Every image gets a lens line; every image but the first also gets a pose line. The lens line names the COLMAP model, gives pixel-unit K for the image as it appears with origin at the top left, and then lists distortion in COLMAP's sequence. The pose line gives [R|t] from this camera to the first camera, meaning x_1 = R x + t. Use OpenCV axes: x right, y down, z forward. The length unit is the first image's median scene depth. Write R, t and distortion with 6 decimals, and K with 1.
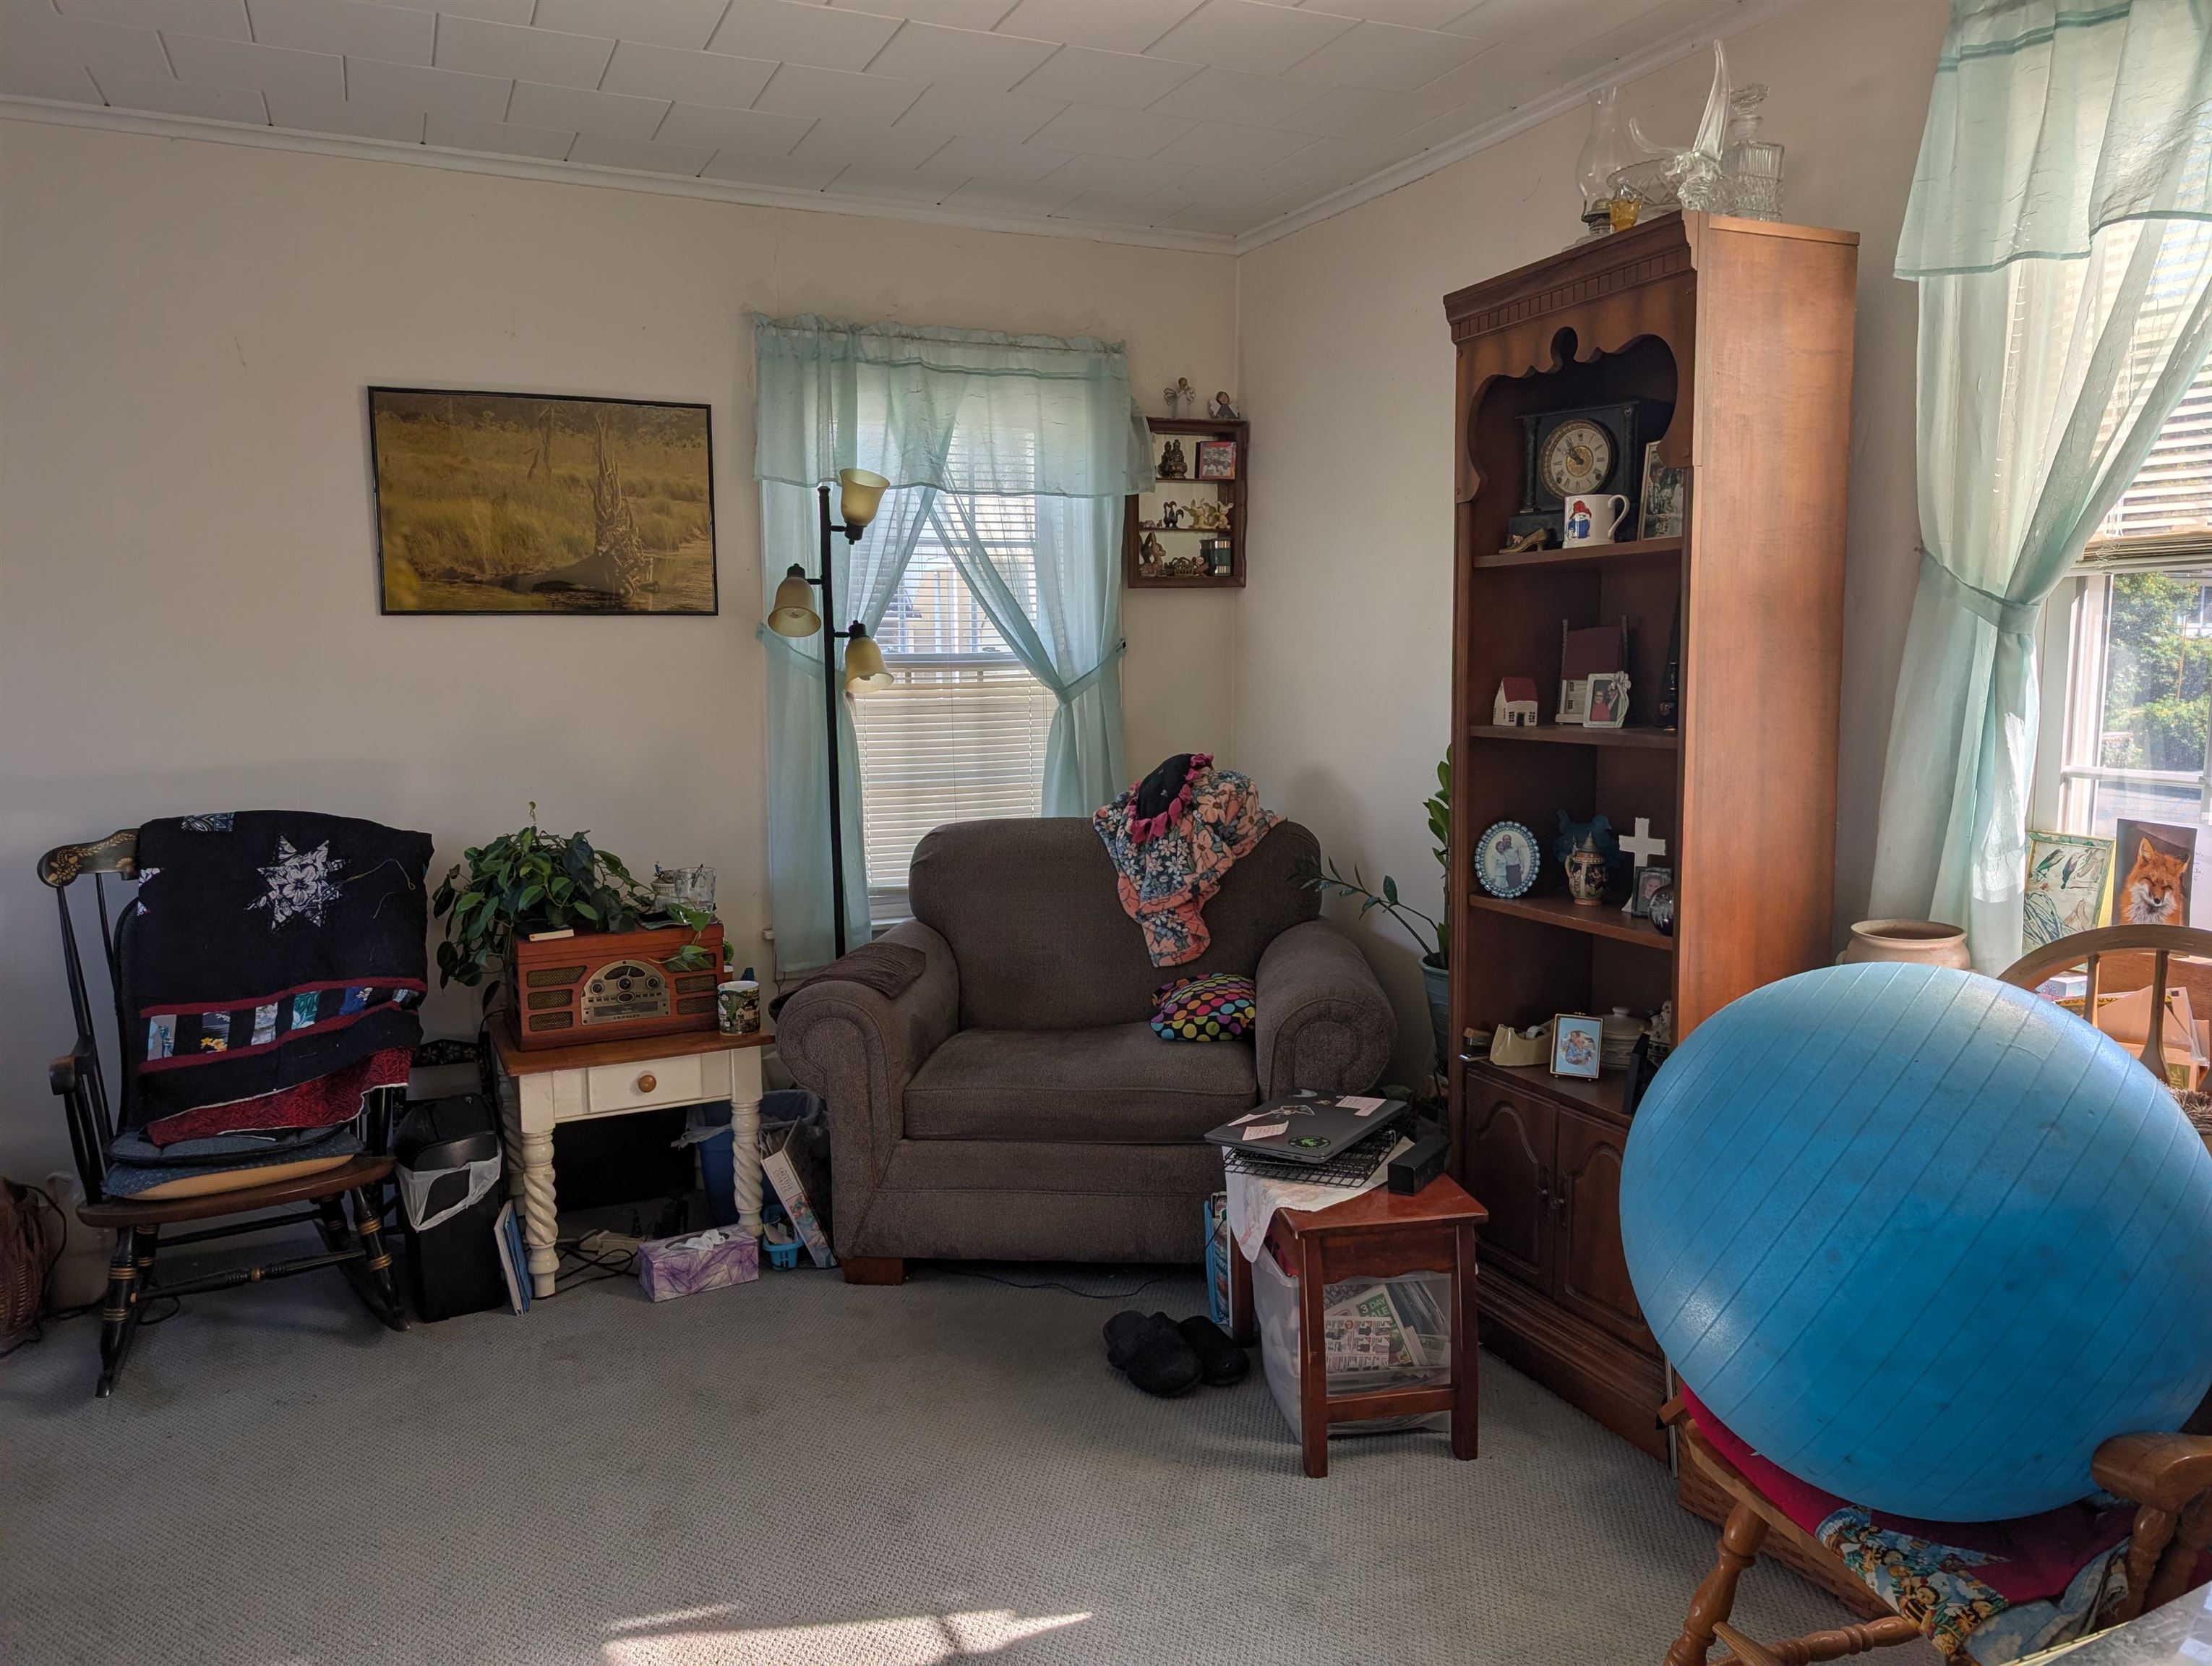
lens RADIAL K [[1593.2, 0, 1107.3], [0, 1593.2, 836.5], [0, 0, 1]] dist [-0.008148, -0.005917]
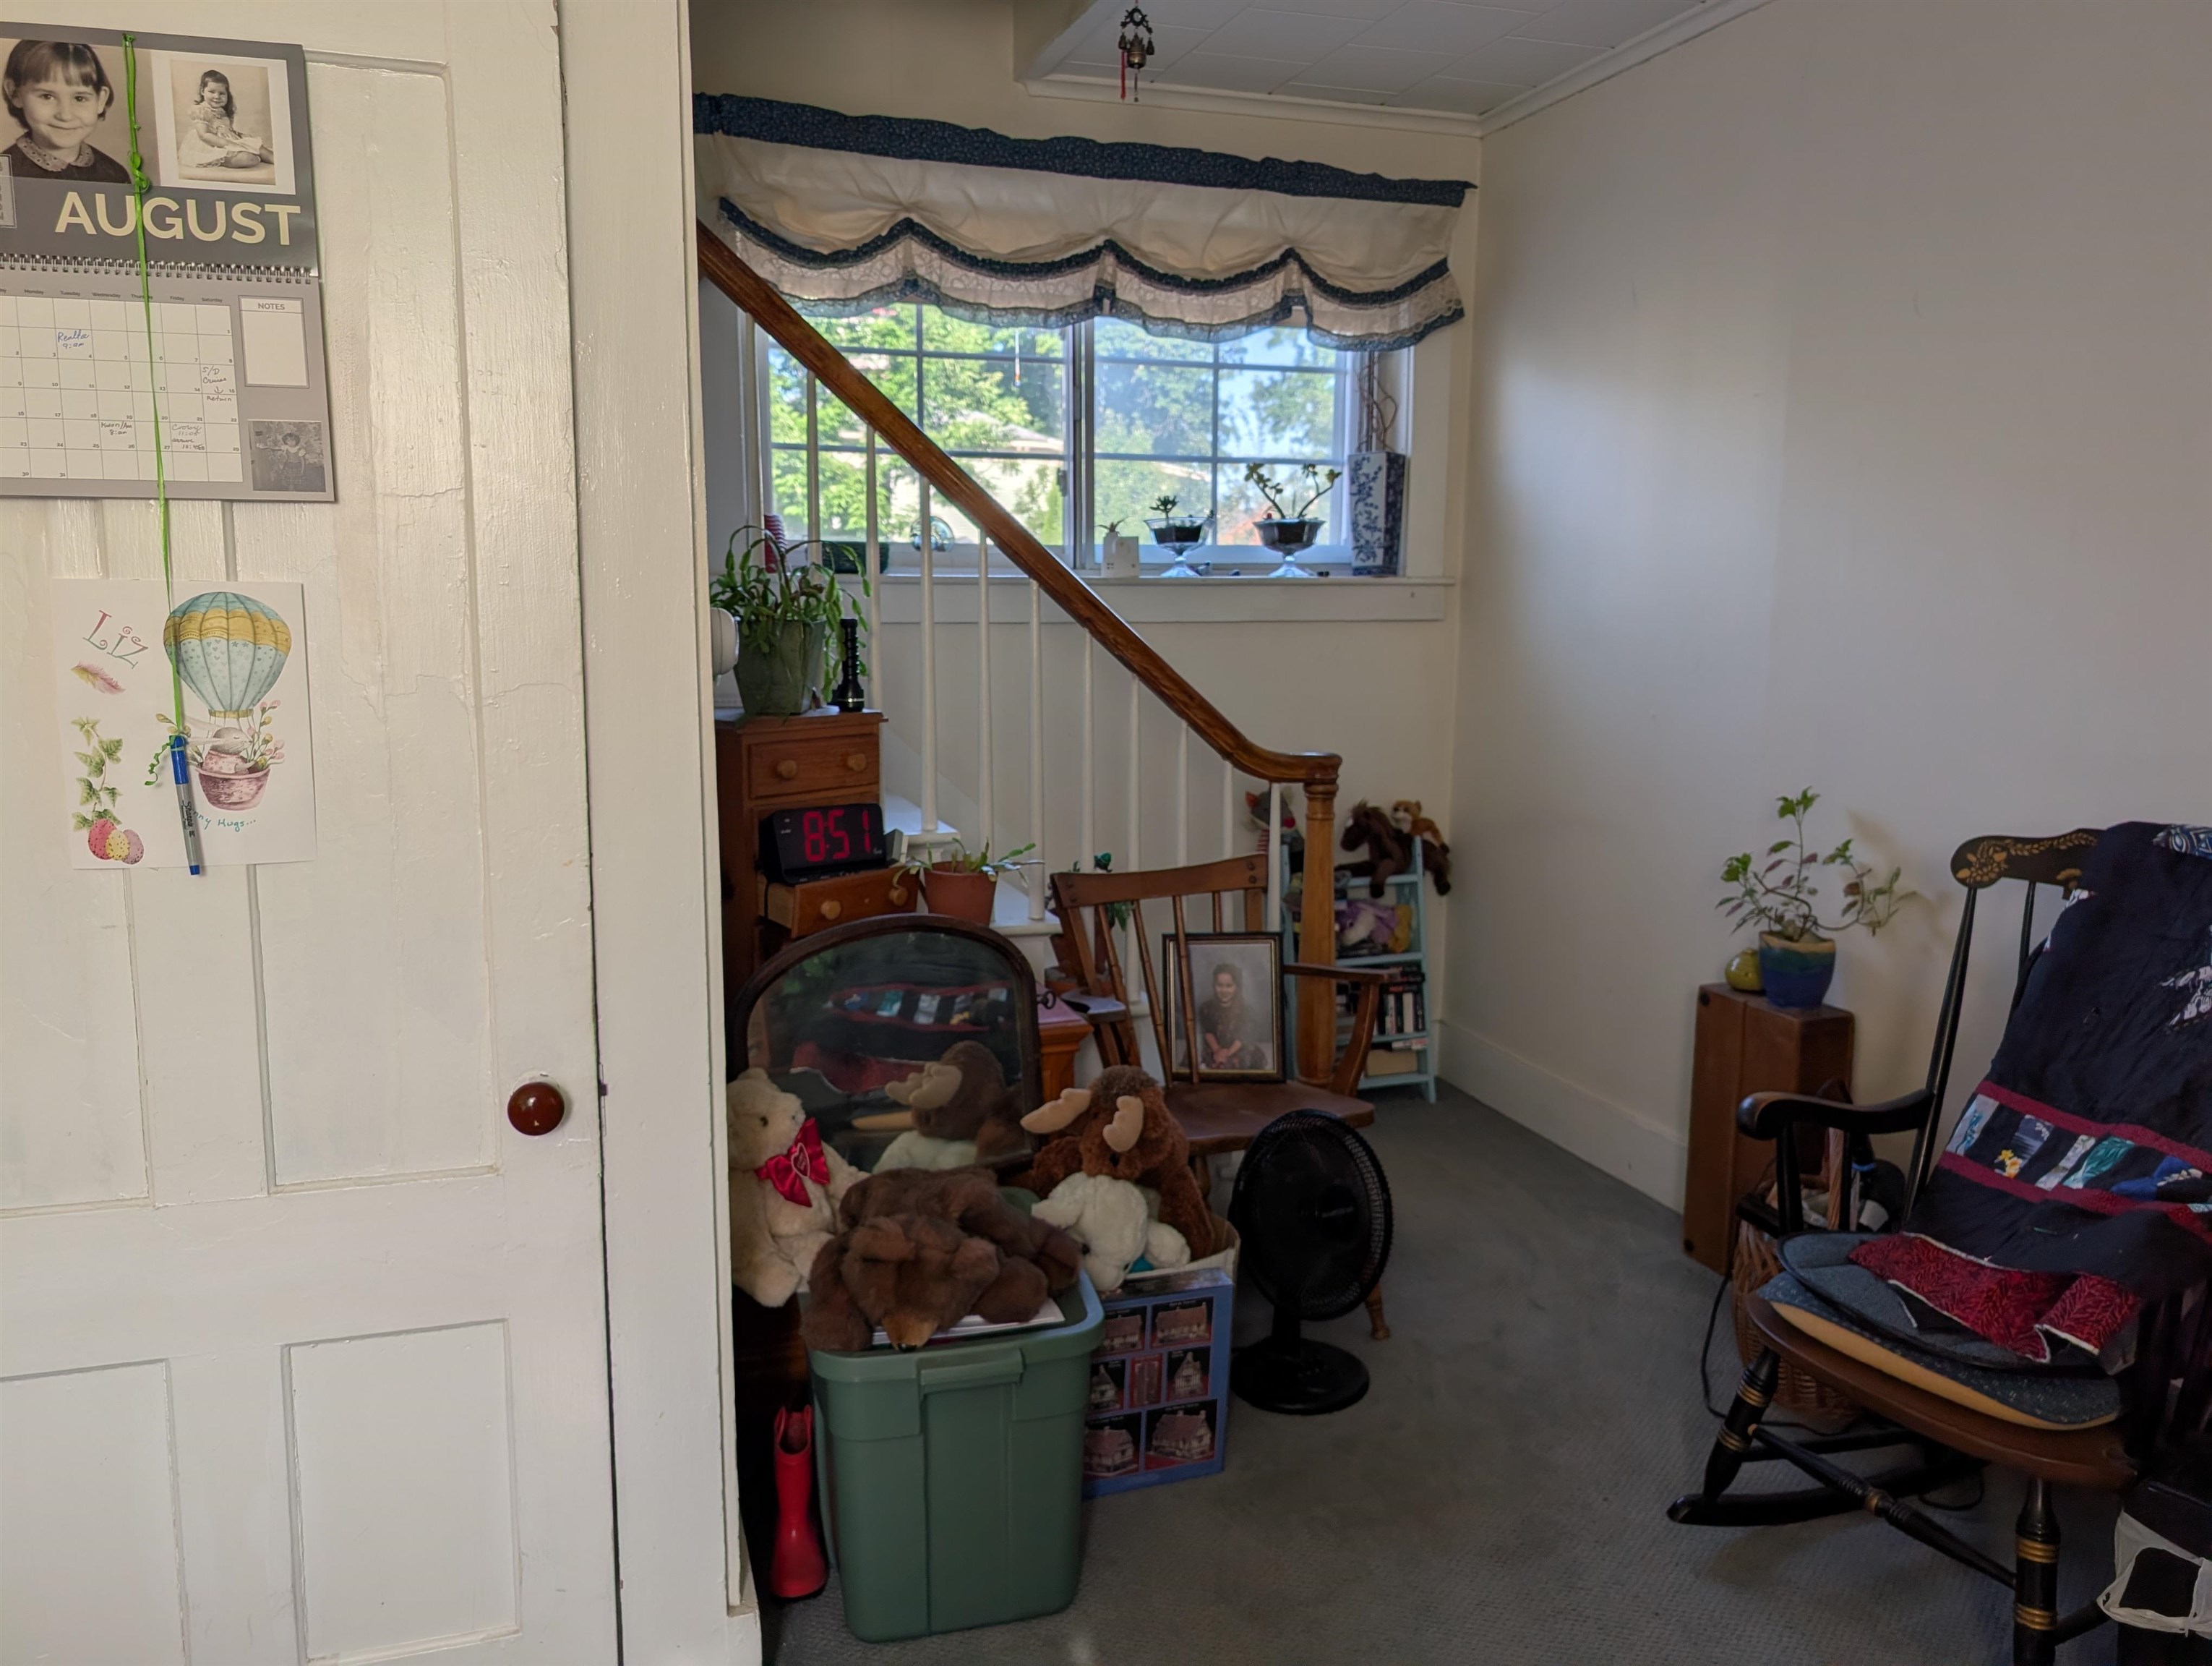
lens RADIAL K [[1593.2, 0, 1105.9], [0, 1593.2, 824.9], [0, 0, 1]] dist [-0.008148, -0.005917]
pose [[-0.123044, 0.137491, -0.982831, 0.108281], [-0.130737, 0.979479, 0.153389, -0.057483], [0.983752, 0.147366, -0.102544, 0.676042]]
